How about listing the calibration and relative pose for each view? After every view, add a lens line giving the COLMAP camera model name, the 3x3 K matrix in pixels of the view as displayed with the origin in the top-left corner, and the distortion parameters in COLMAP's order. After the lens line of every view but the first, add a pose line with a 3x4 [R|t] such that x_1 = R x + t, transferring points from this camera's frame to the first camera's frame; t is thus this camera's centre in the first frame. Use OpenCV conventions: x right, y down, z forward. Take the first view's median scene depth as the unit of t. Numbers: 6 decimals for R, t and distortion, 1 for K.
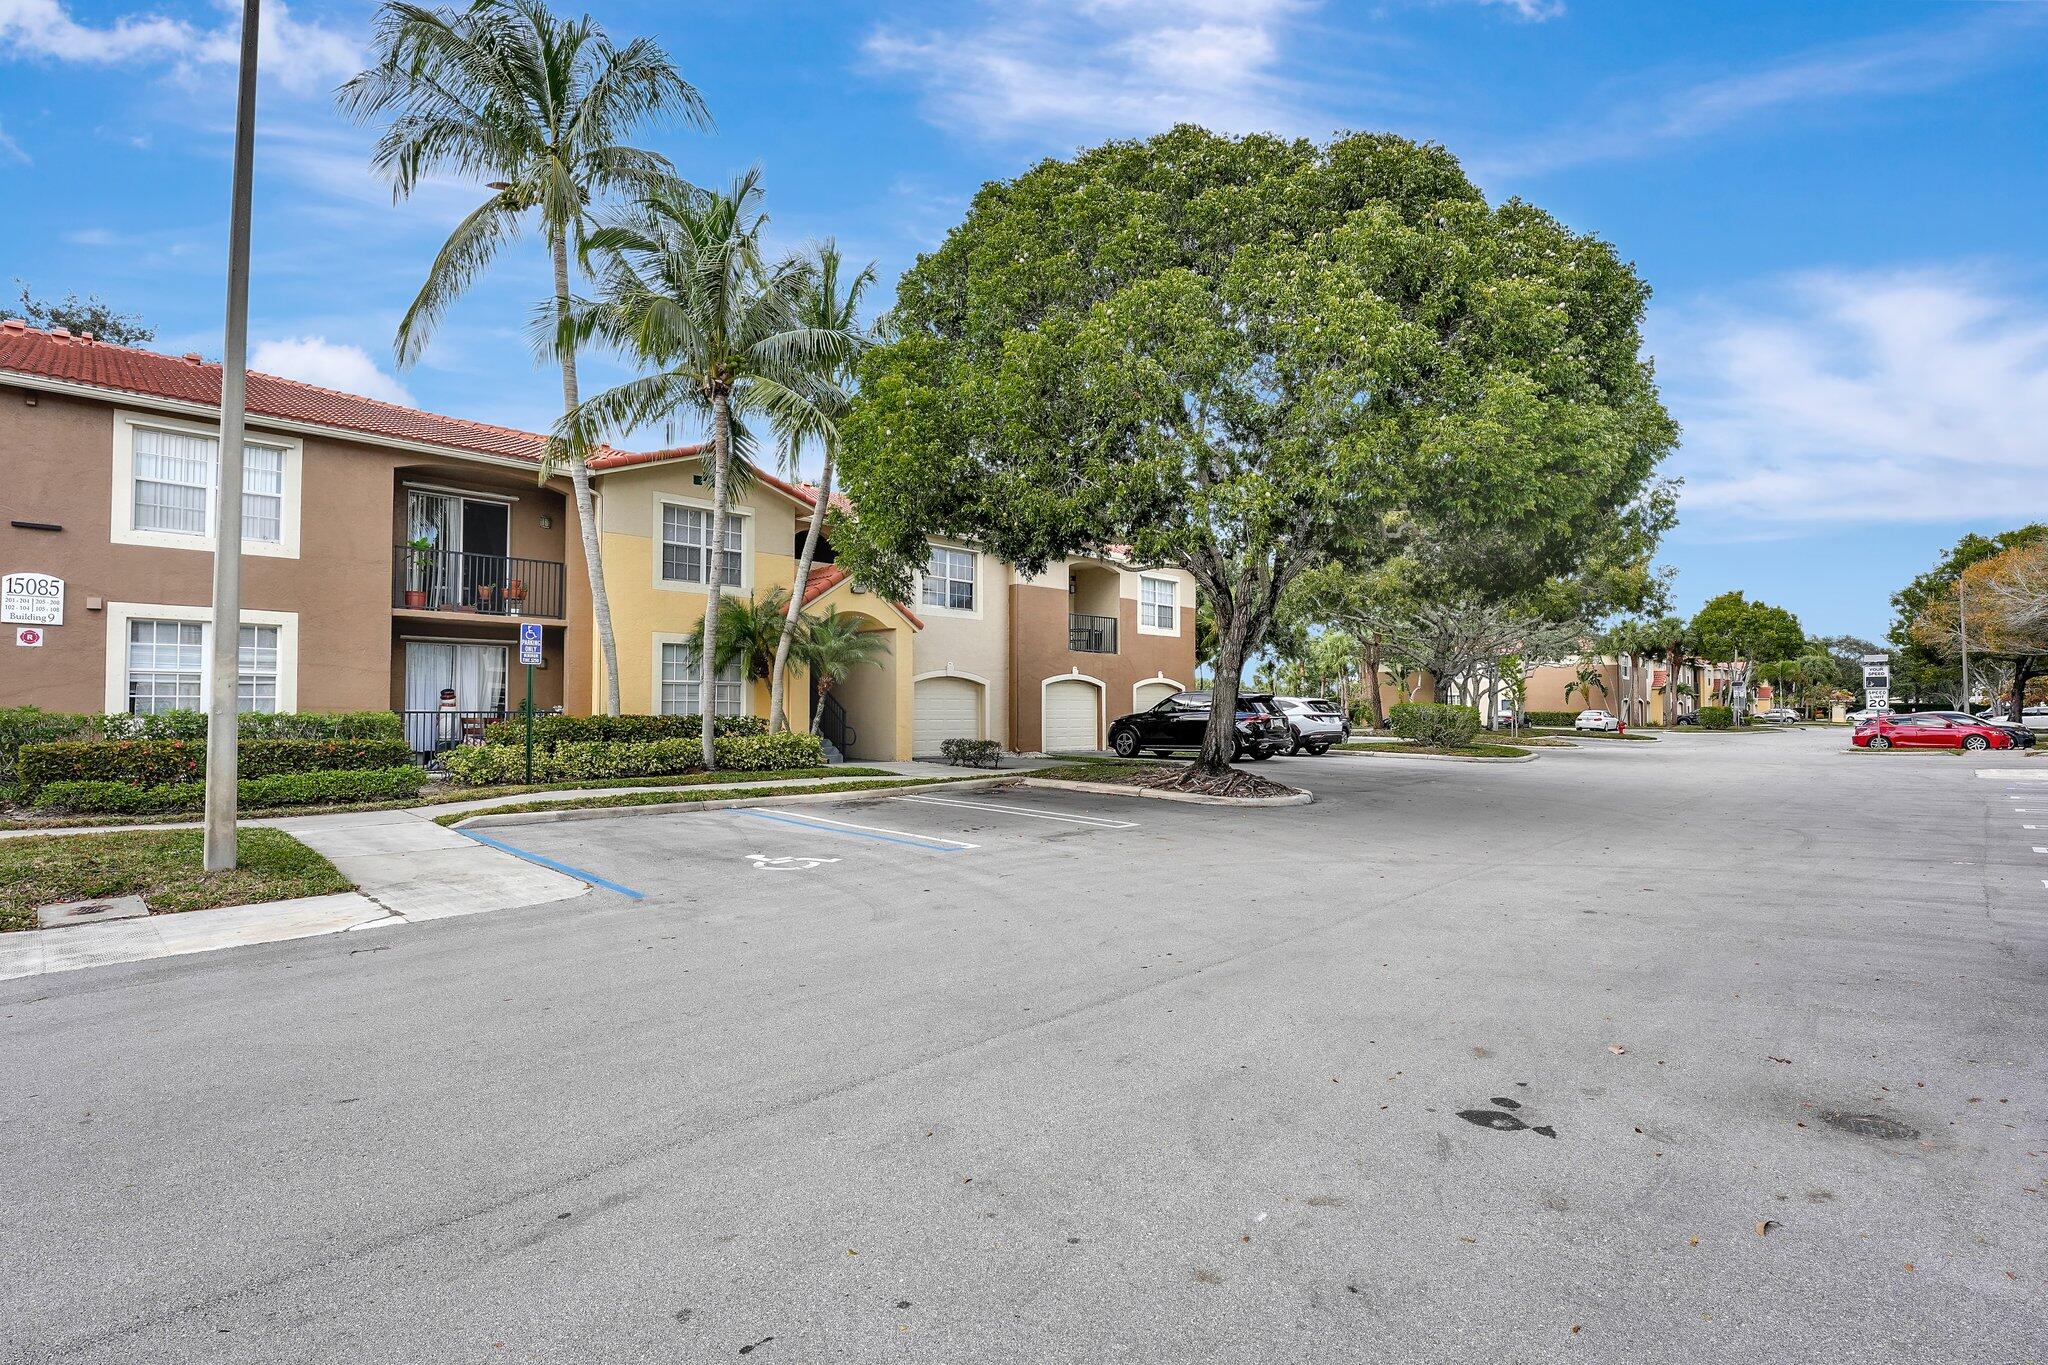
lens RADIAL K [[931.9, 0, 1024.0], [0, 931.9, 682.5], [0, 0, 1]] dist [-0.015917, -0.000138]
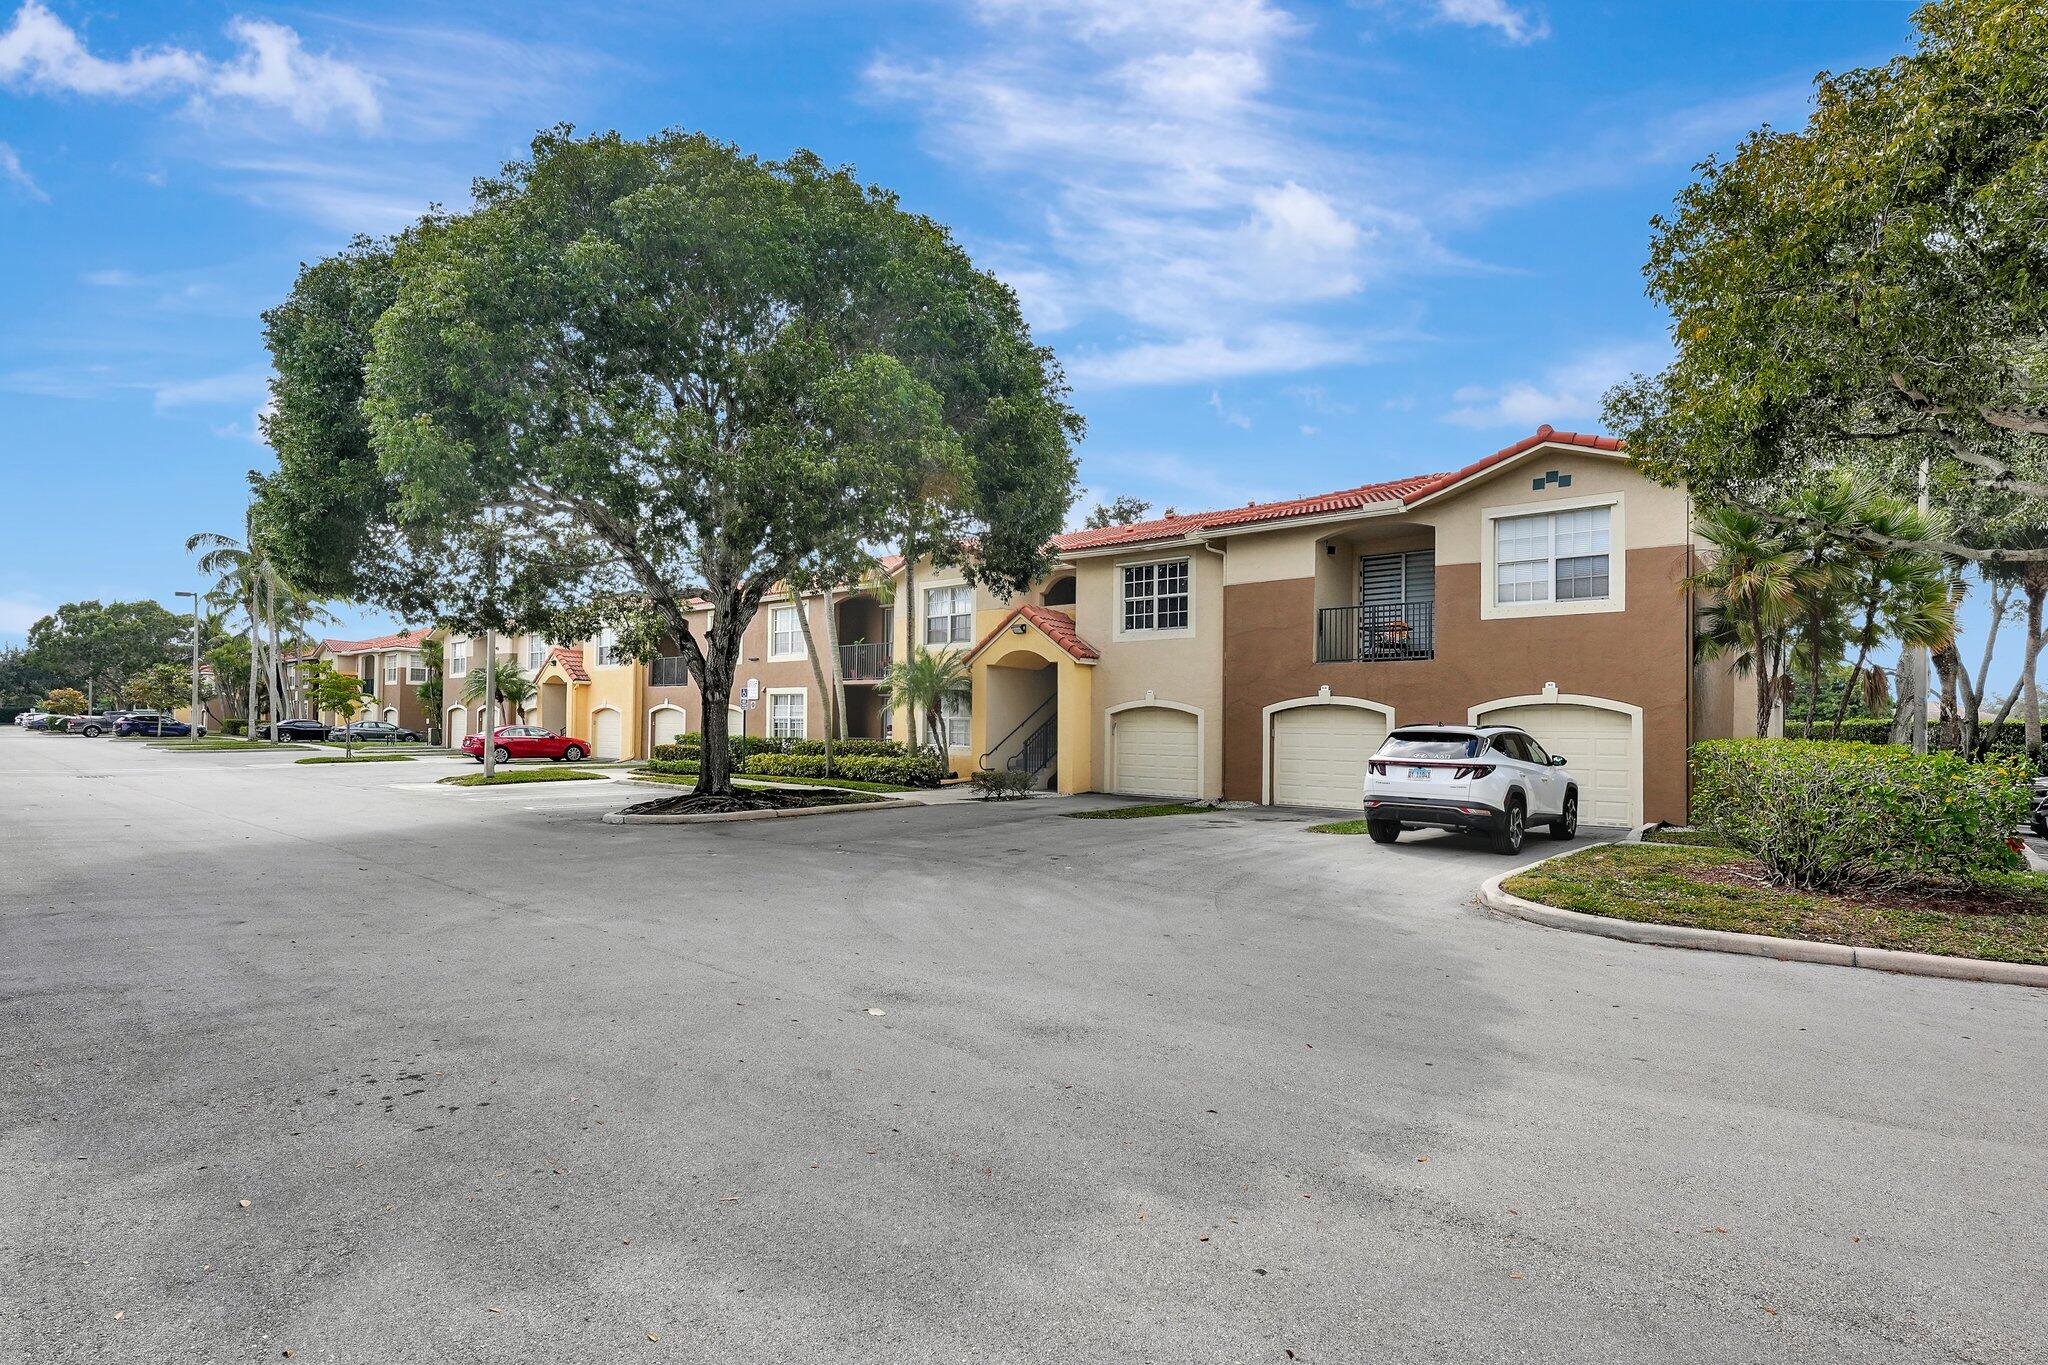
lens RADIAL K [[1016.9, 0, 1024.0], [0, 1016.9, 682.5], [0, 0, 1]] dist [-0.019081, 0.000009]
pose [[0.060046, -0.055595, -0.996646, 1.315151], [0.004032, 0.998453, -0.055453, 0.035389], [0.998187, -0.000689, 0.060177, 1.235645]]
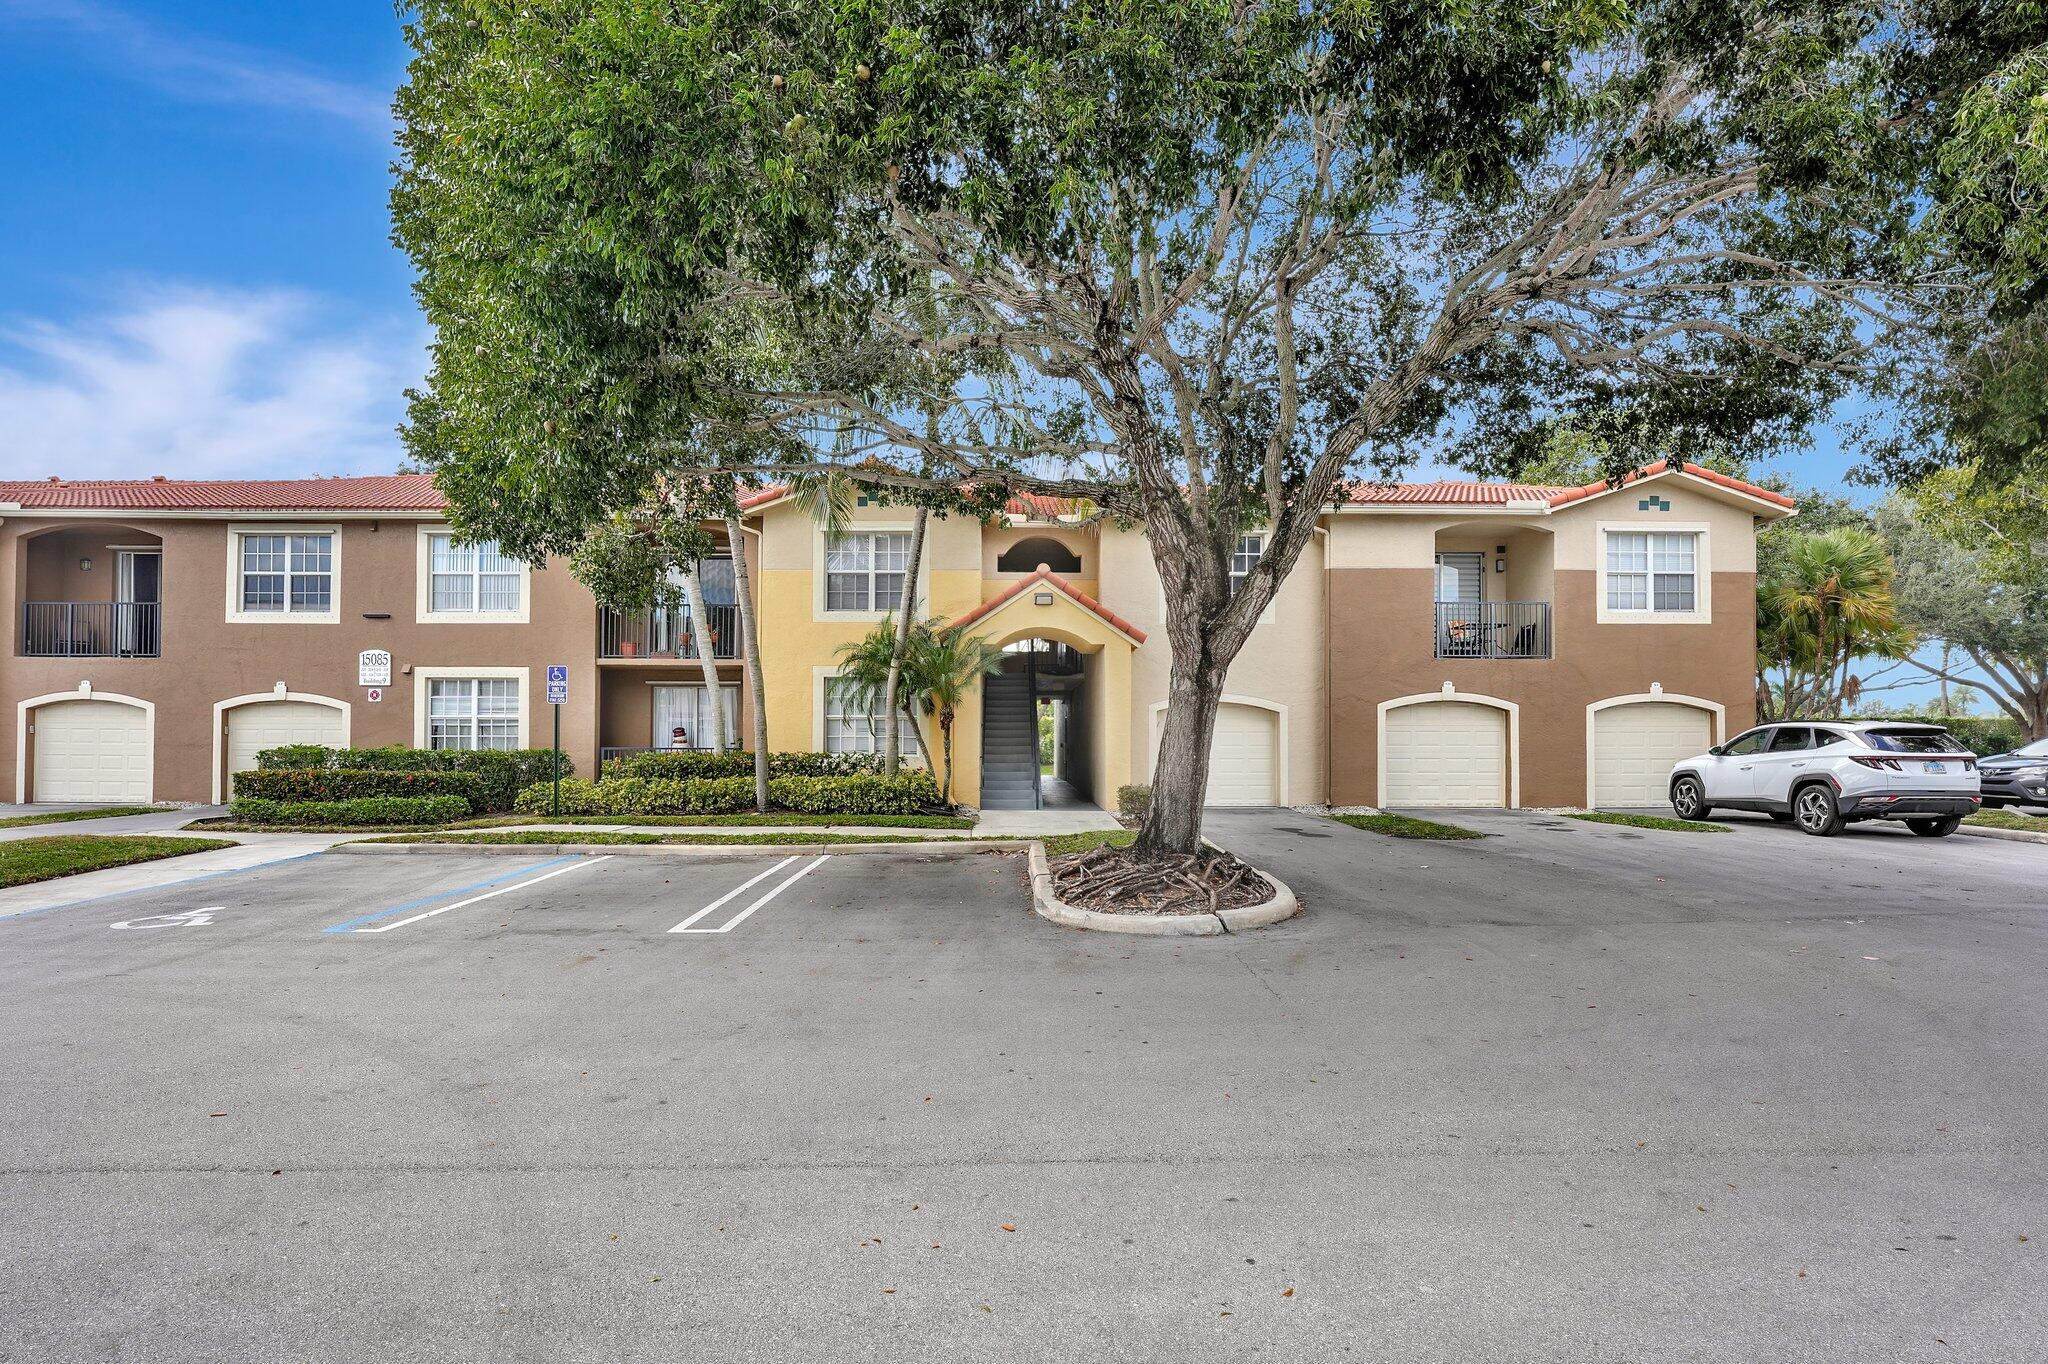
lens RADIAL K [[966.8, 0, 1036.3], [0, 966.8, 700.0], [0, 0, 1]] dist [-0.008019, -0.000690]
pose [[0.721952, -0.033089, -0.691152, 0.534766], [0.020248, 0.999438, -0.026698, 0.014416], [0.691647, 0.005281, 0.722216, 0.503034]]
